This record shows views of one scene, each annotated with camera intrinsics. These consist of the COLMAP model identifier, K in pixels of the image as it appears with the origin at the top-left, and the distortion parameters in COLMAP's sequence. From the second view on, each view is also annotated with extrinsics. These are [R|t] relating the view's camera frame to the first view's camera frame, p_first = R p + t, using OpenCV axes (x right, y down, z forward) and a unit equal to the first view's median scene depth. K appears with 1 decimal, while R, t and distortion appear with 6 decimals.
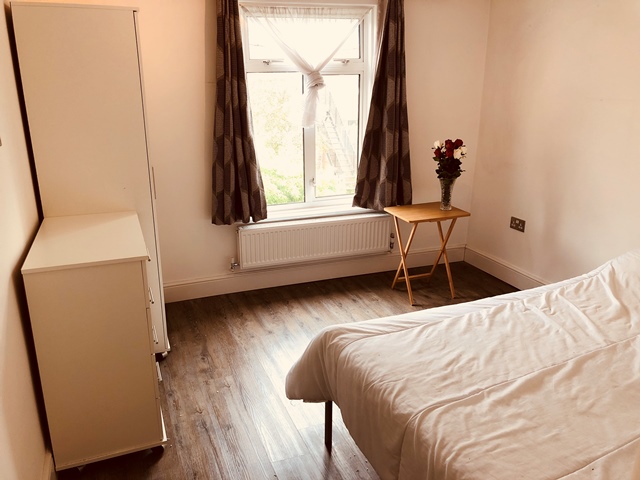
lens RADIAL K [[532.3, 0, 320.0], [0, 532.3, 240.0], [0, 0, 1]] dist [0.127400, -0.230079]
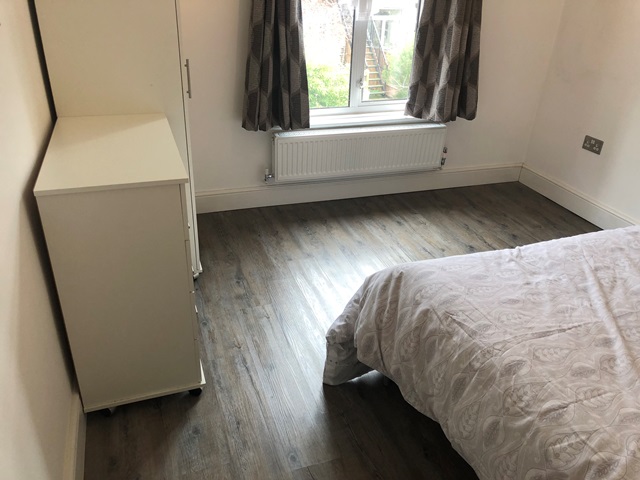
lens RADIAL K [[532.3, 0, 320.0], [0, 532.3, 240.0], [0, 0, 1]] dist [0.127400, -0.230079]
pose [[0.998386, 0.053809, -0.018149, -0.055703], [-0.049484, 0.981149, 0.186812, -0.022058], [0.027859, -0.185613, 0.982228, 0.107789]]
